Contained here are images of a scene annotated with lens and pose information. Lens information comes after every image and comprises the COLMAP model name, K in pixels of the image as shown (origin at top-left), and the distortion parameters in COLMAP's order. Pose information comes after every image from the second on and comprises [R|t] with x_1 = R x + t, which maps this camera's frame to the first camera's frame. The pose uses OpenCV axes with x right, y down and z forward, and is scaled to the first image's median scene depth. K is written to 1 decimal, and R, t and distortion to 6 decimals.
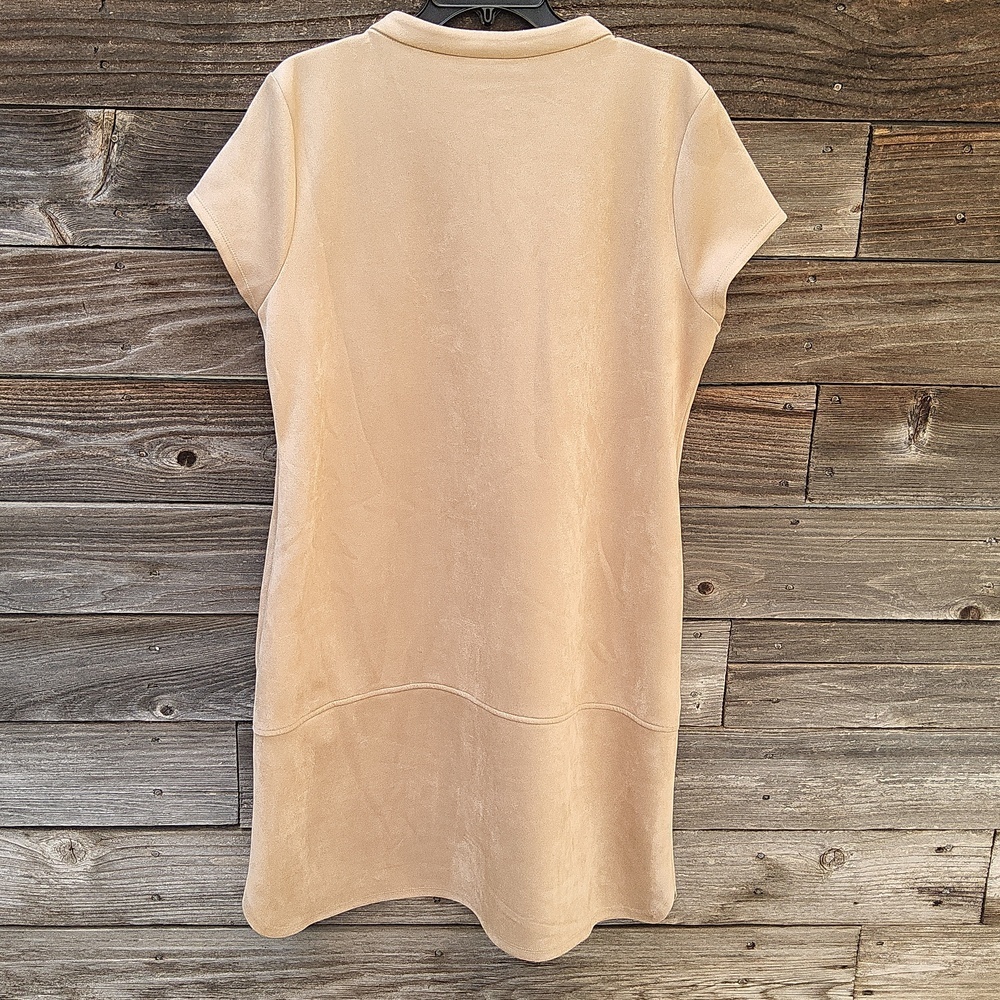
lens RADIAL K [[1245.0, 0, 483.6], [0, 1245.0, 501.8], [0, 0, 1]] dist [0.145350, -0.382831]
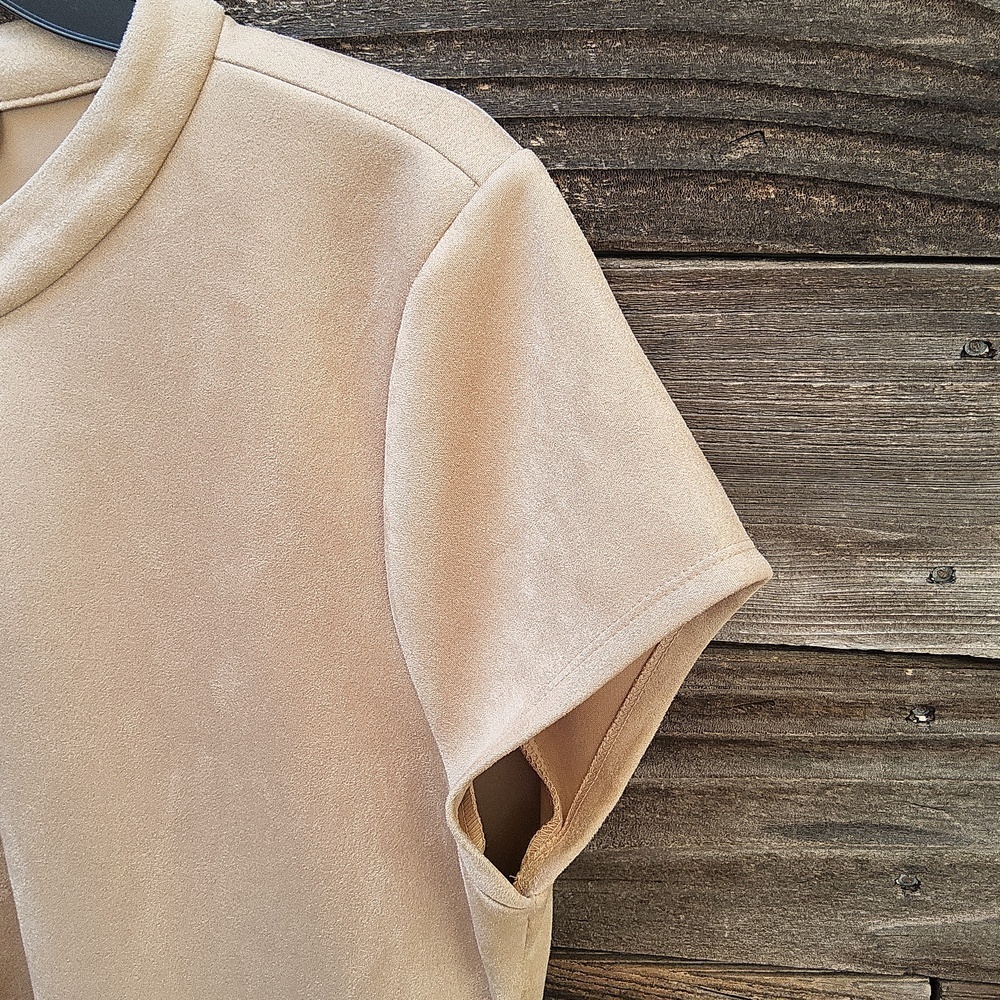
lens RADIAL K [[1285.0, 0, 461.4], [0, 1285.0, 500.3], [0, 0, 1]] dist [0.115174, -0.329158]
pose [[0.985102, 0.037580, -0.167817, 0.204391], [-0.032324, 0.998901, 0.033944, -0.251688], [0.168909, -0.028014, 0.985234, 0.667731]]
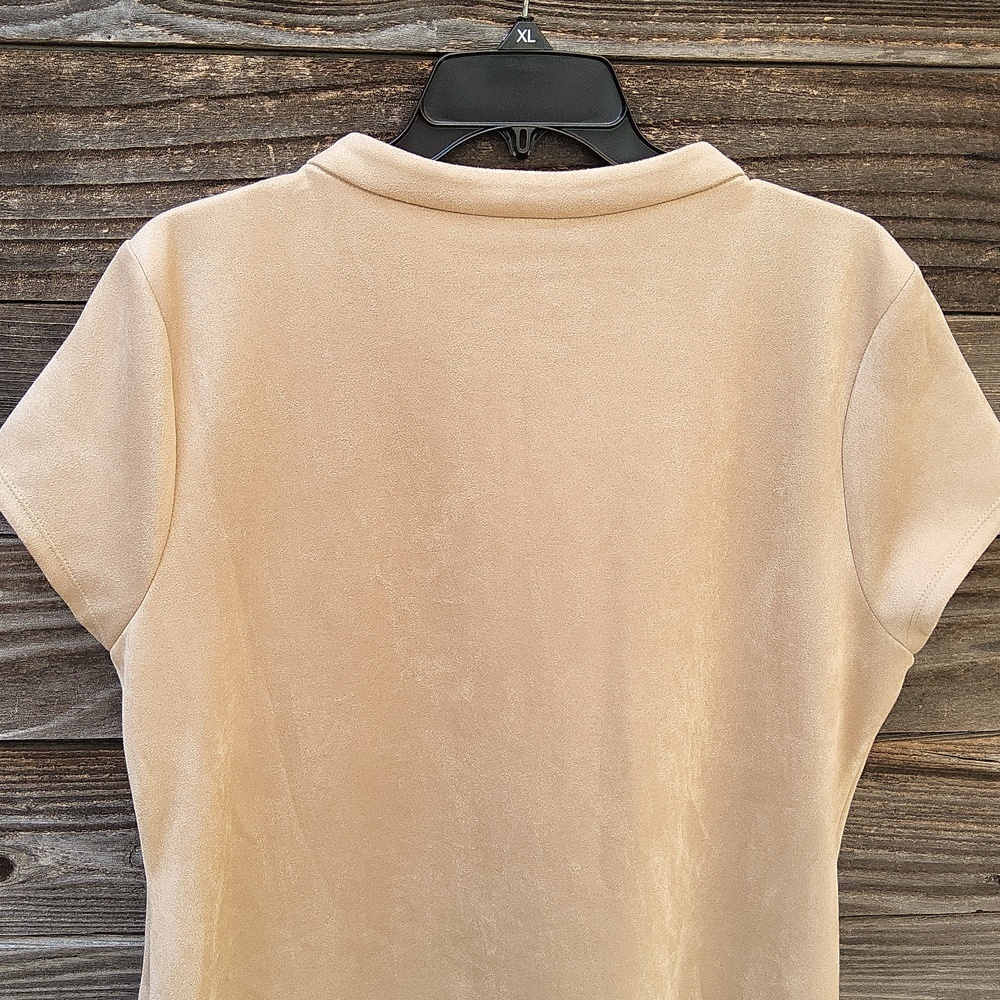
lens RADIAL K [[1245.0, 0, 483.6], [0, 1245.0, 501.8], [0, 0, 1]] dist [0.145350, -0.382831]
pose [[0.999146, -0.006460, 0.040804, -0.036044], [0.006479, 0.999979, -0.000340, -0.219437], [-0.040801, 0.000604, 0.999167, 0.434901]]
